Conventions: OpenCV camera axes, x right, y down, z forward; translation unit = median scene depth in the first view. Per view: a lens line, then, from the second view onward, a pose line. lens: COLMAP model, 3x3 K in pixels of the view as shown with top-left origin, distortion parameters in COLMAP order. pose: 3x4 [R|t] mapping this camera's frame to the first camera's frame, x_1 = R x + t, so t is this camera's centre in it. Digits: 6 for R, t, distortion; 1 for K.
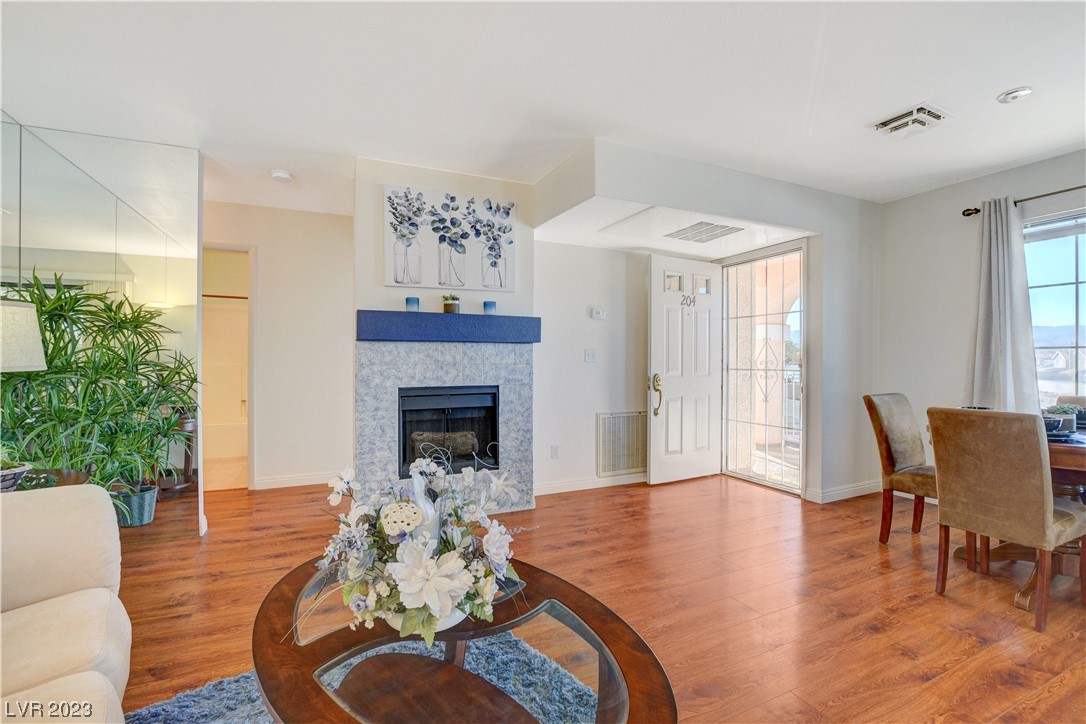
lens RADIAL K [[483.7, 0, 543.0], [0, 483.7, 362.0], [0, 0, 1]] dist [-0.032067, 0.000288]
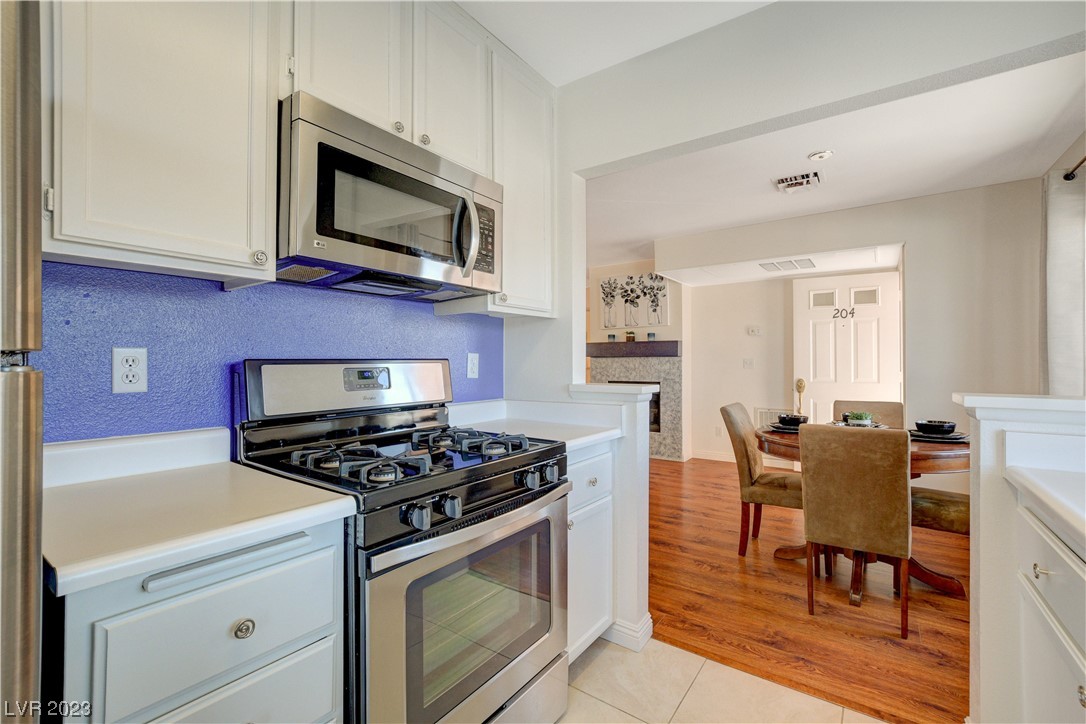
lens RADIAL K [[475.5, 0, 543.0], [0, 475.5, 362.0], [0, 0, 1]] dist [-0.001017, -0.022409]
pose [[0.493456, -0.001445, -0.869770, 1.187299], [0.000805, 0.999999, -0.001204, -0.020226], [0.869771, -0.000106, 0.493456, -0.170006]]
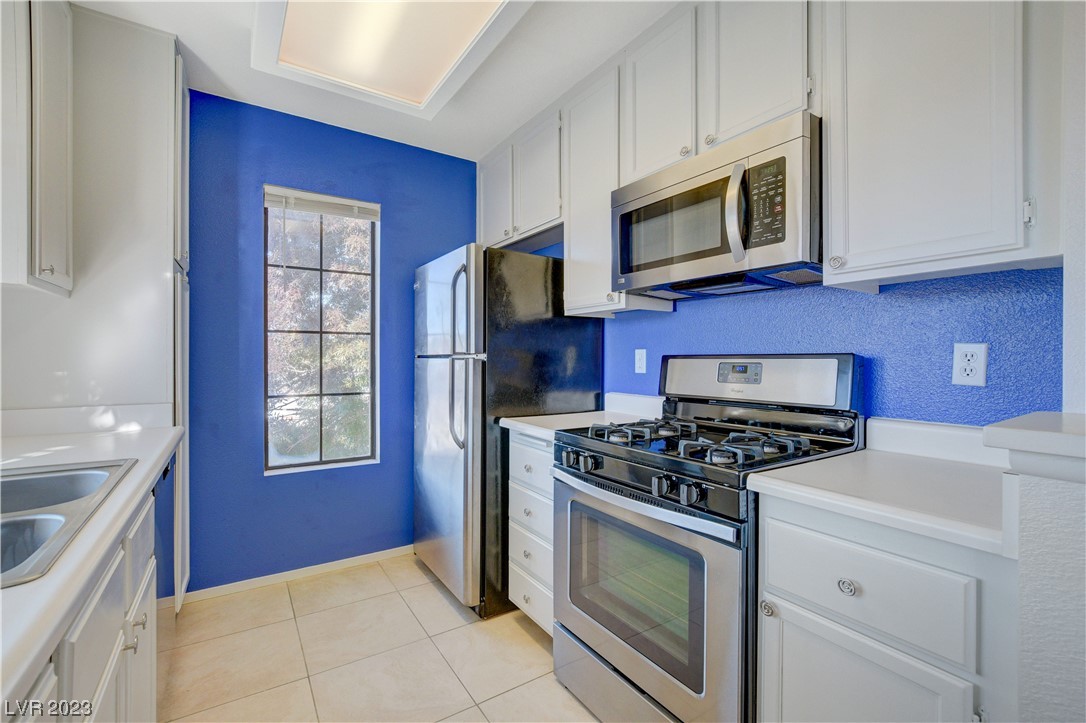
lens RADIAL K [[476.8, 0, 540.5], [0, 476.8, 357.5], [0, 0, 1]] dist [-0.014882, 0.005050]
pose [[-0.987794, -0.001059, -0.155761, 0.974273], [-0.001260, 0.999998, 0.001192, -0.020570], [0.155760, 0.001374, -0.987794, 0.387628]]
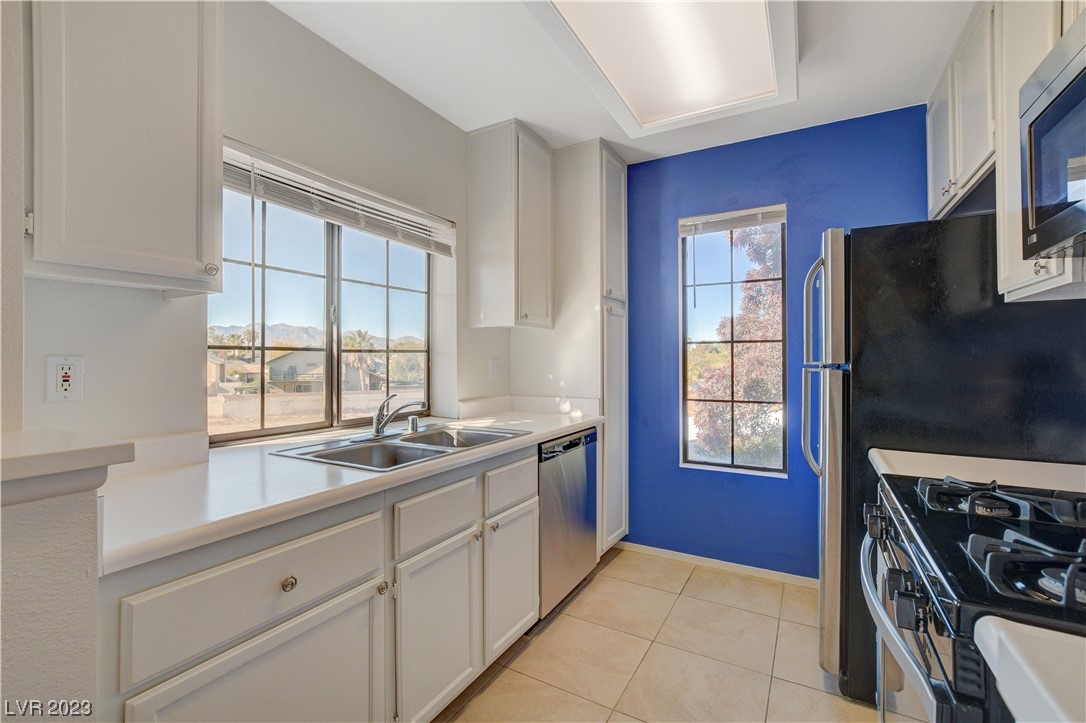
lens RADIAL K [[476.8, 0, 540.5], [0, 476.8, 357.5], [0, 0, 1]] dist [-0.014882, 0.005050]
pose [[-0.580238, 0.007241, 0.814415, 0.729985], [0.003310, 0.999973, -0.006532, -0.029376], [-0.814440, -0.001095, -0.580246, 0.305857]]
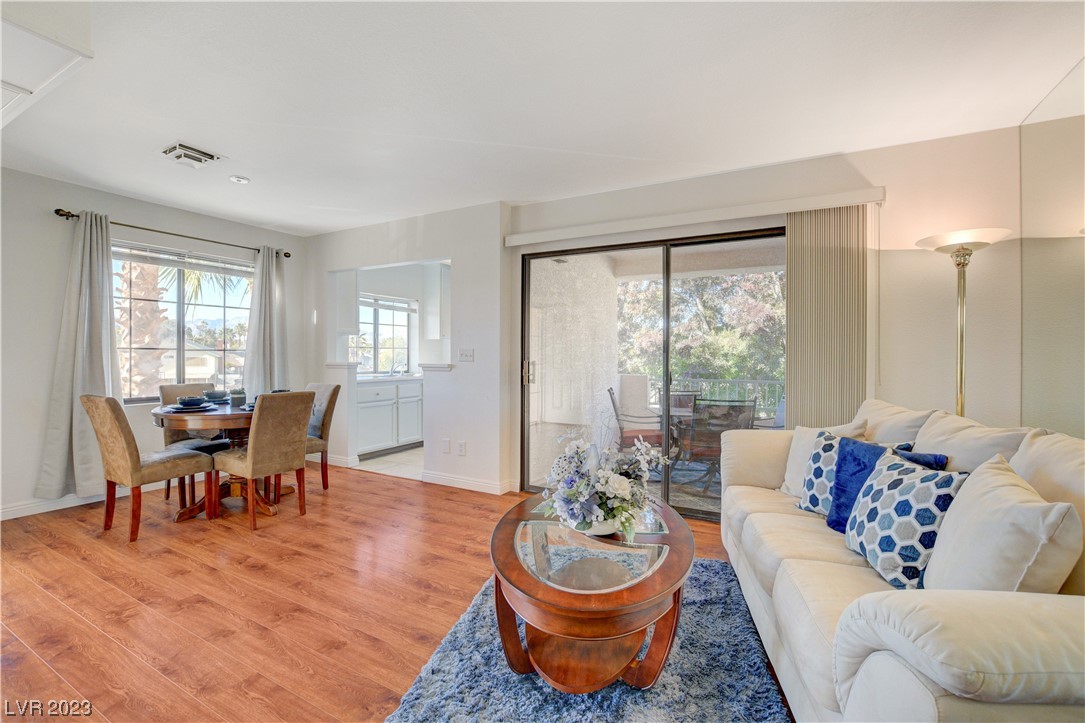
lens RADIAL K [[474.1, 0, 545.3], [0, 474.1, 358.5], [0, 0, 1]] dist [-0.049588, 0.009459]
pose [[-0.605090, -0.005701, 0.796136, -0.504050], [-0.002928, 0.999984, 0.004936, -0.012786], [-0.796151, 0.000656, -0.605097, 0.763705]]
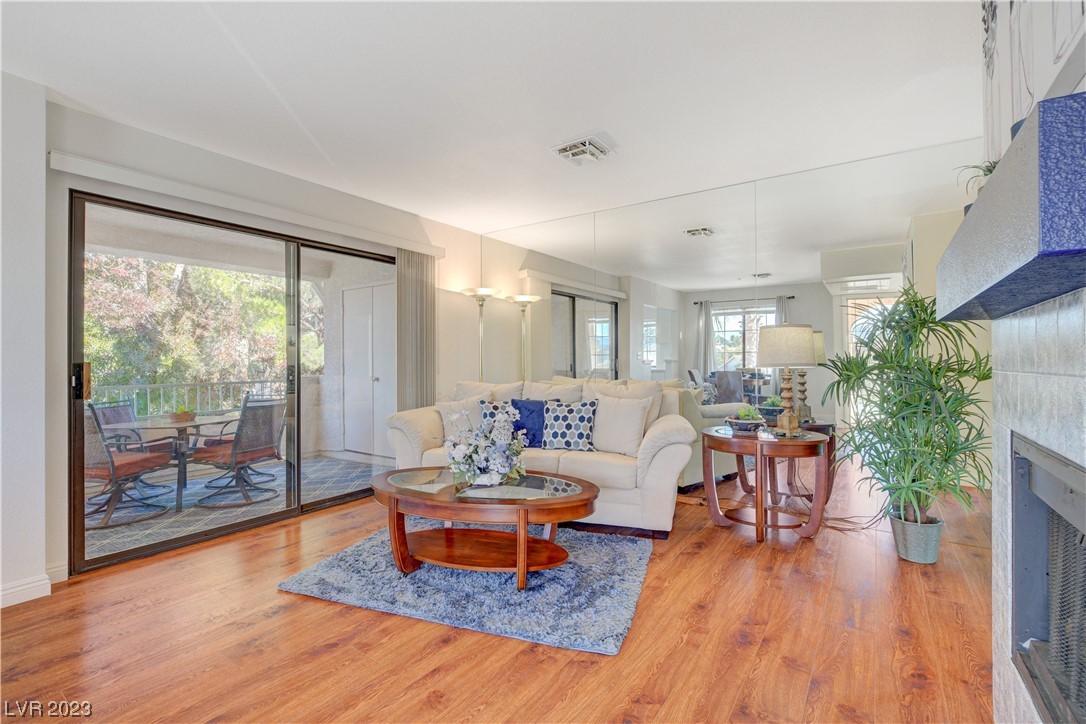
lens RADIAL K [[476.8, 0, 540.5], [0, 476.8, 358.0], [0, 0, 1]] dist [-0.014882, 0.005050]
pose [[-0.860497, 0.000797, -0.509455, 0.231038], [0.000701, 1.000000, 0.000381, -0.007077], [0.509456, -0.000029, -0.860497, 1.087282]]
